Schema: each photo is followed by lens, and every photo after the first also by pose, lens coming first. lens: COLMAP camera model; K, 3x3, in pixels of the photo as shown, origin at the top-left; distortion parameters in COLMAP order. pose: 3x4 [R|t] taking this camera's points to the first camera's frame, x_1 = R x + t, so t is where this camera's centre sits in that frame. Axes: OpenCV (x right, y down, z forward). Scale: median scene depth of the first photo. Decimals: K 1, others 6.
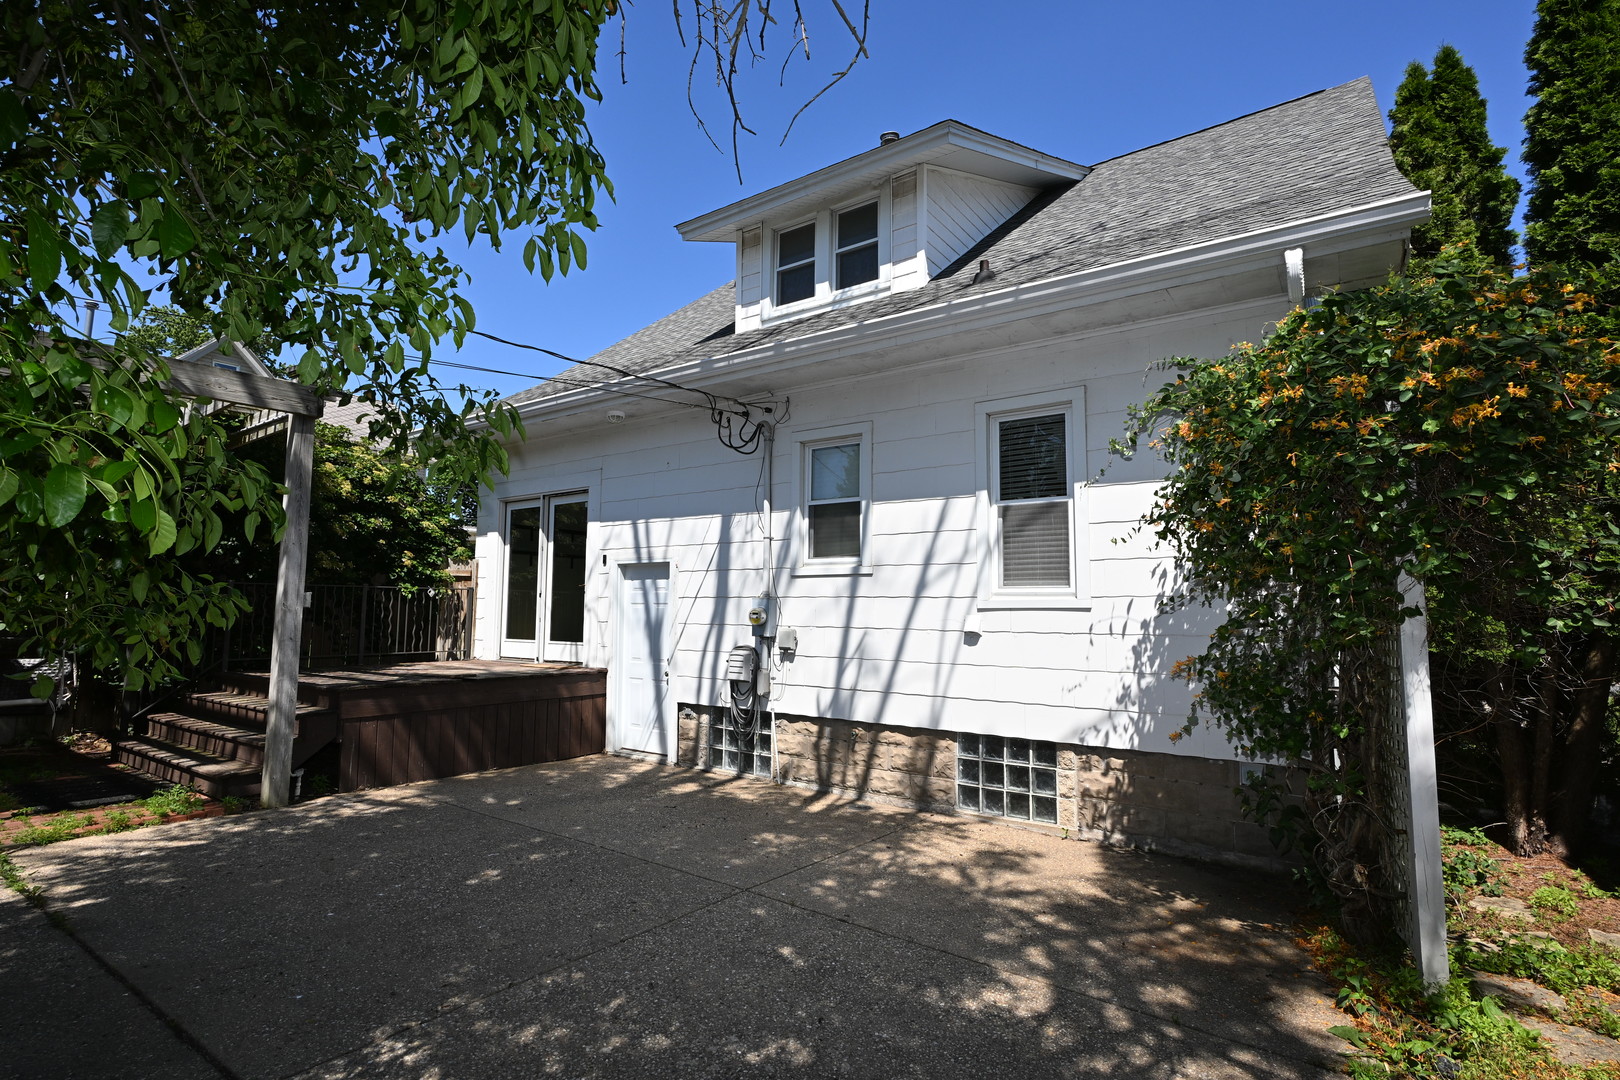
lens RADIAL K [[793.6, 0, 810.0], [0, 793.6, 540.0], [0, 0, 1]] dist [-0.002087, 0.000379]
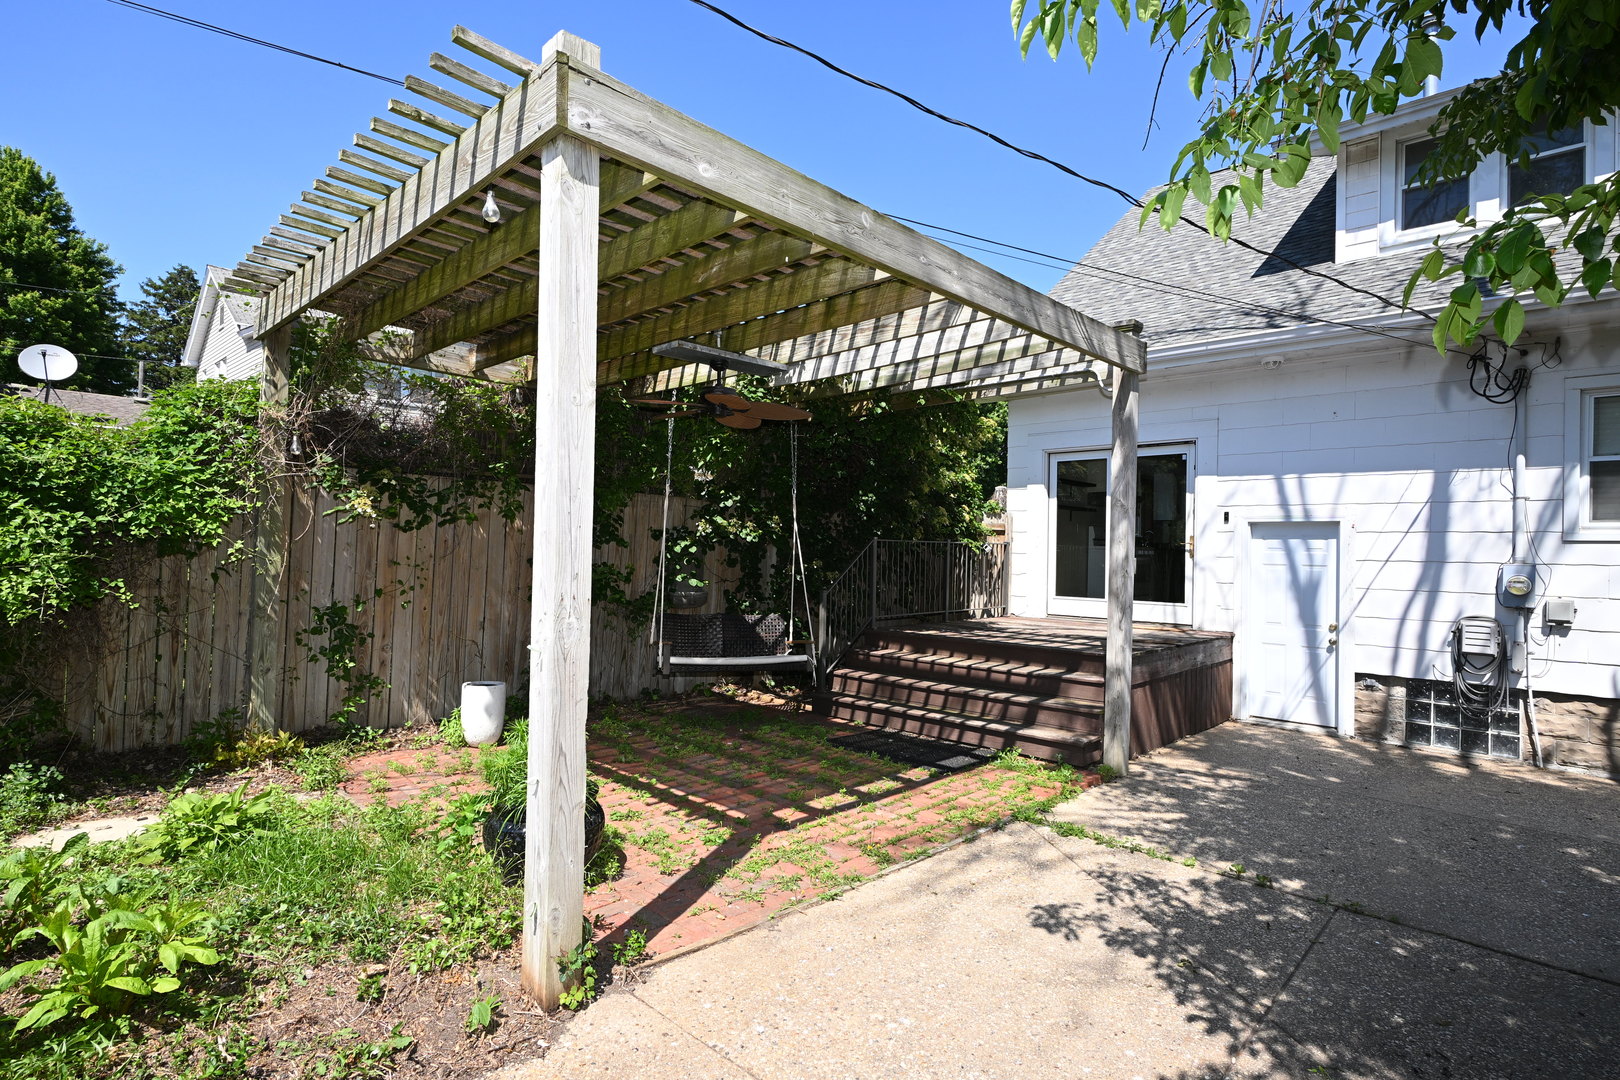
lens RADIAL K [[830.3, 0, 810.0], [0, 830.3, 540.0], [0, 0, 1]] dist [0.000604, 0.000896]
pose [[0.990984, 0.009965, -0.133609, -0.682813], [0.000136, 0.997155, 0.075378, -0.023930], [0.133980, -0.074717, 0.988163, -0.036050]]
